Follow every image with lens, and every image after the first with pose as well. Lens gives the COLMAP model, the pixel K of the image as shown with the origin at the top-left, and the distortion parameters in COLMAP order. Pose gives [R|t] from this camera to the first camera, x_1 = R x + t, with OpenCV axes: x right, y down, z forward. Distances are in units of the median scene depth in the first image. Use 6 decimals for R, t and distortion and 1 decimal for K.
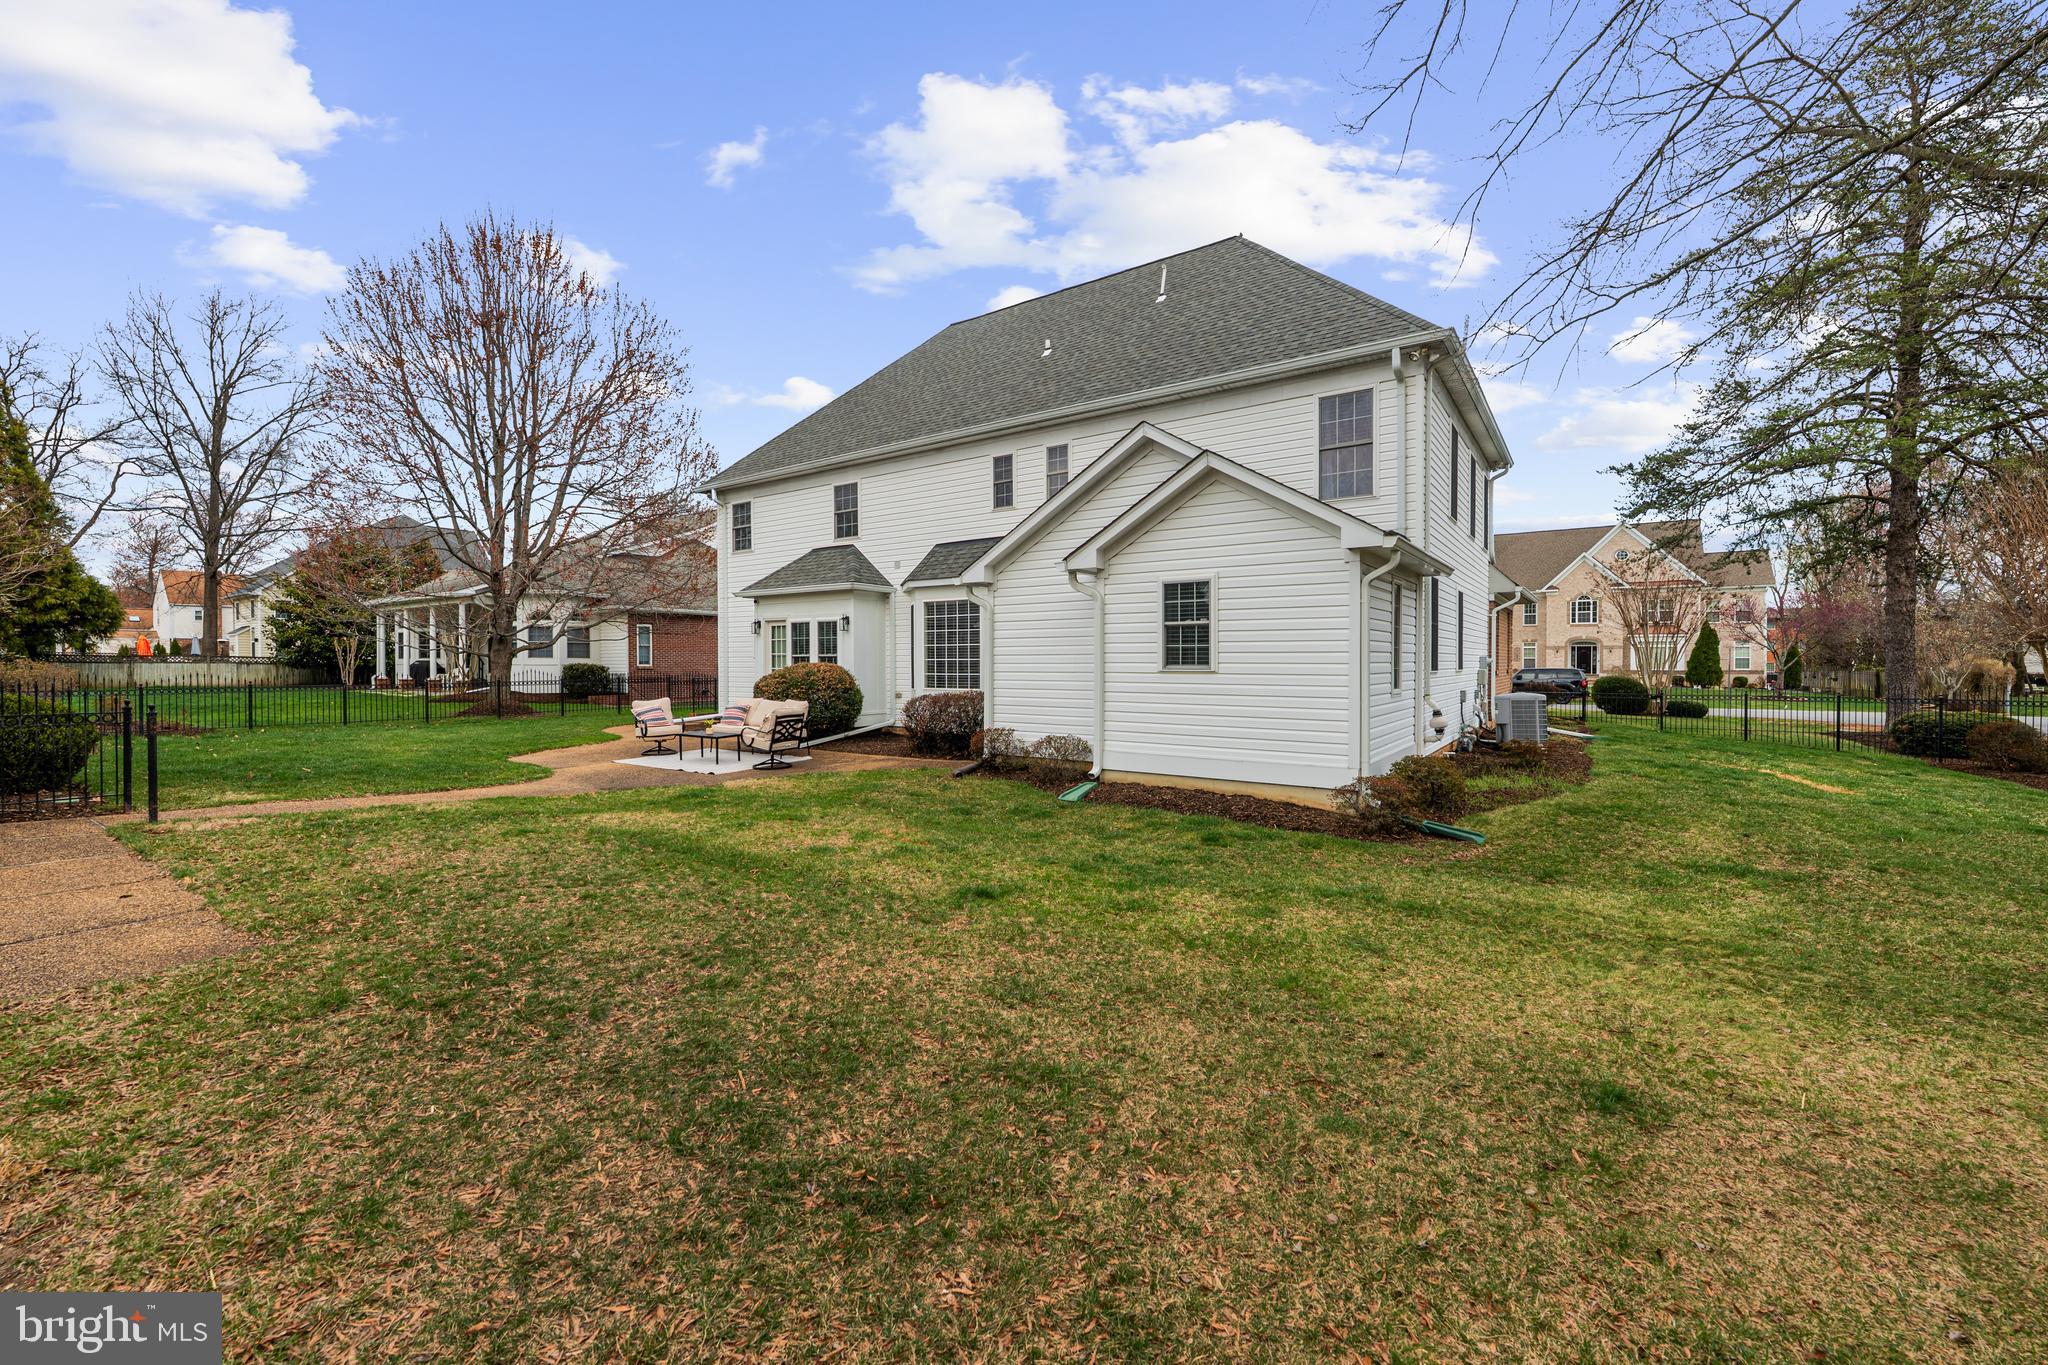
lens RADIAL K [[820.6, 0, 1024.0], [0, 820.6, 682.5], [0, 0, 1]] dist [0.002022, 0.000006]
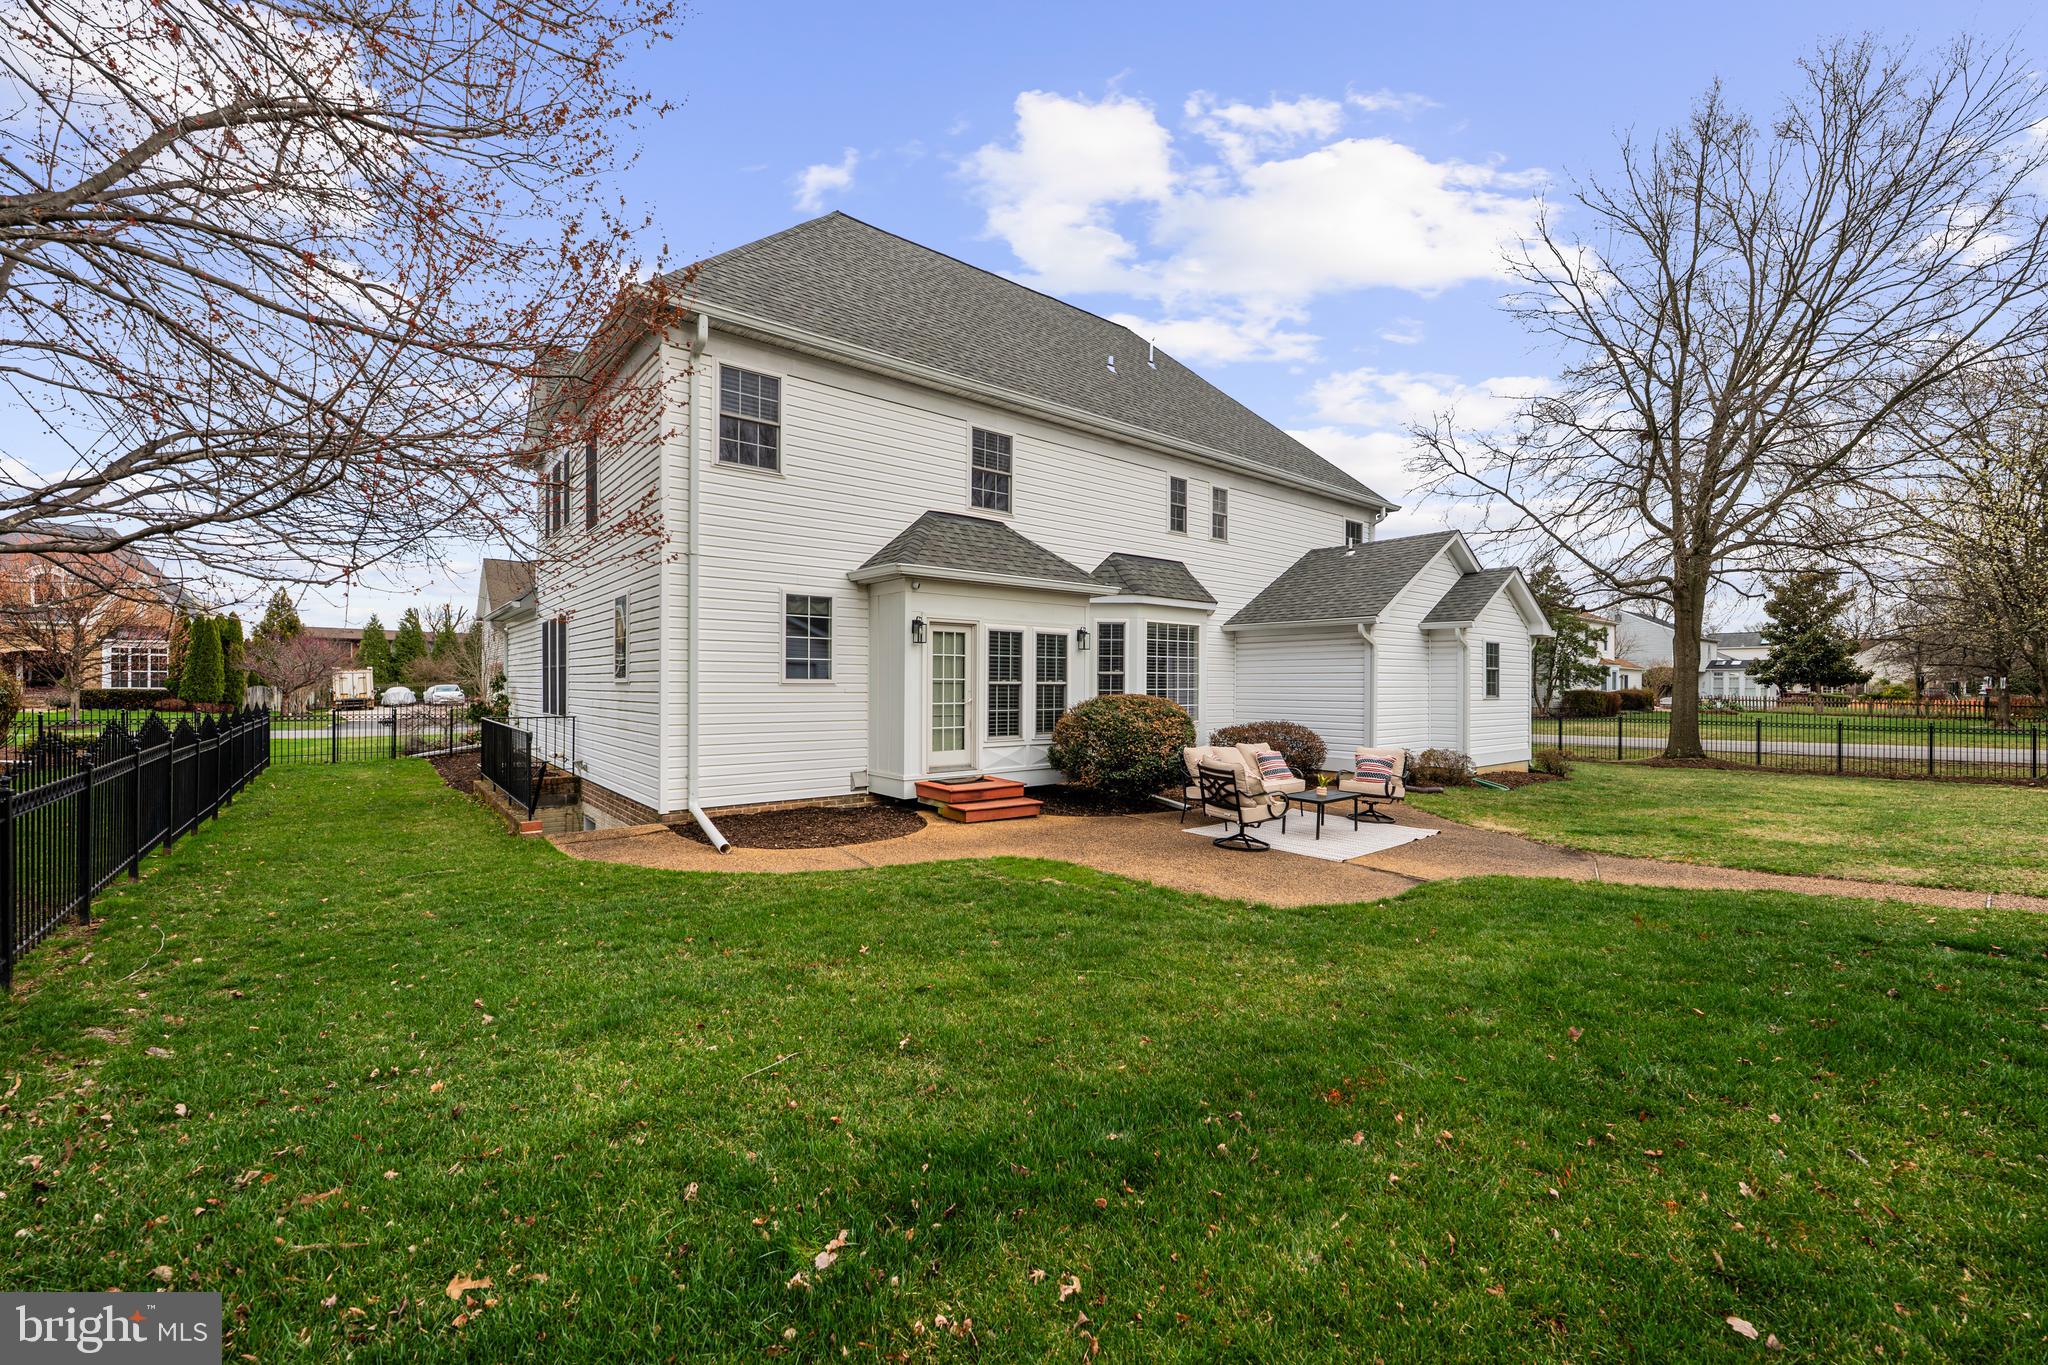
lens RADIAL K [[810.7, 0, 1037.1], [0, 810.7, 682.0], [0, 0, 1]] dist [0.000274, -0.000015]
pose [[0.267079, 0.003600, 0.963668, -0.950508], [0.017711, 0.999806, -0.008644, -0.030013], [-0.963512, 0.019376, 0.266963, 0.875349]]
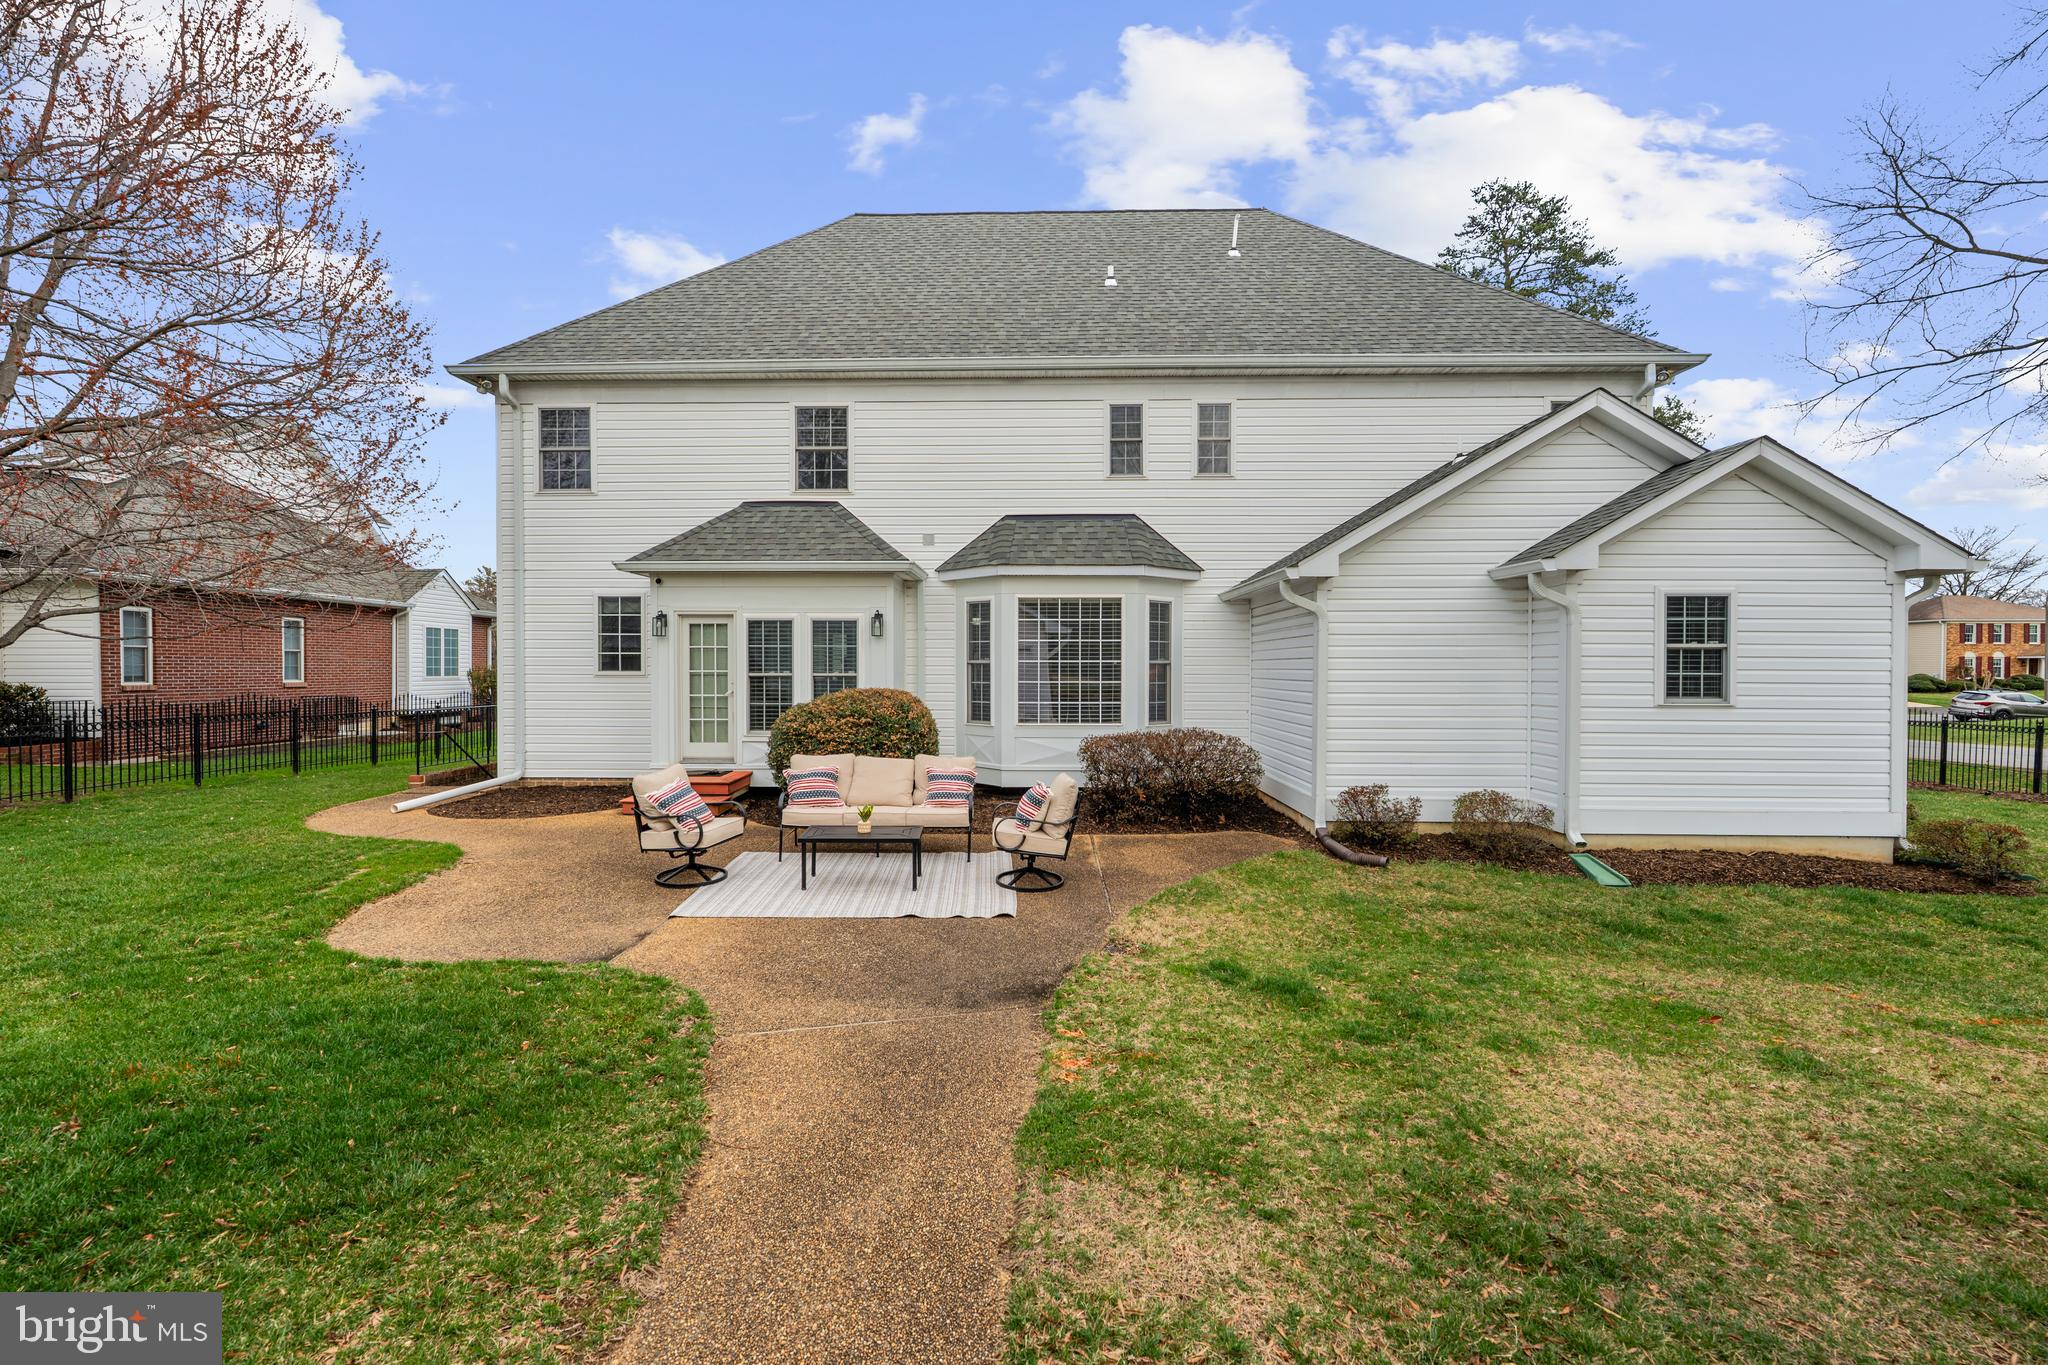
lens RADIAL K [[848.7, 0, 1024.1], [0, 848.7, 670.0], [0, 0, 1]] dist [-0.001596, -0.000166]
pose [[0.833815, 0.002907, 0.552036, -0.500141], [0.010322, 0.999729, -0.020856, -0.023102], [-0.551947, 0.023088, 0.833560, 0.406970]]
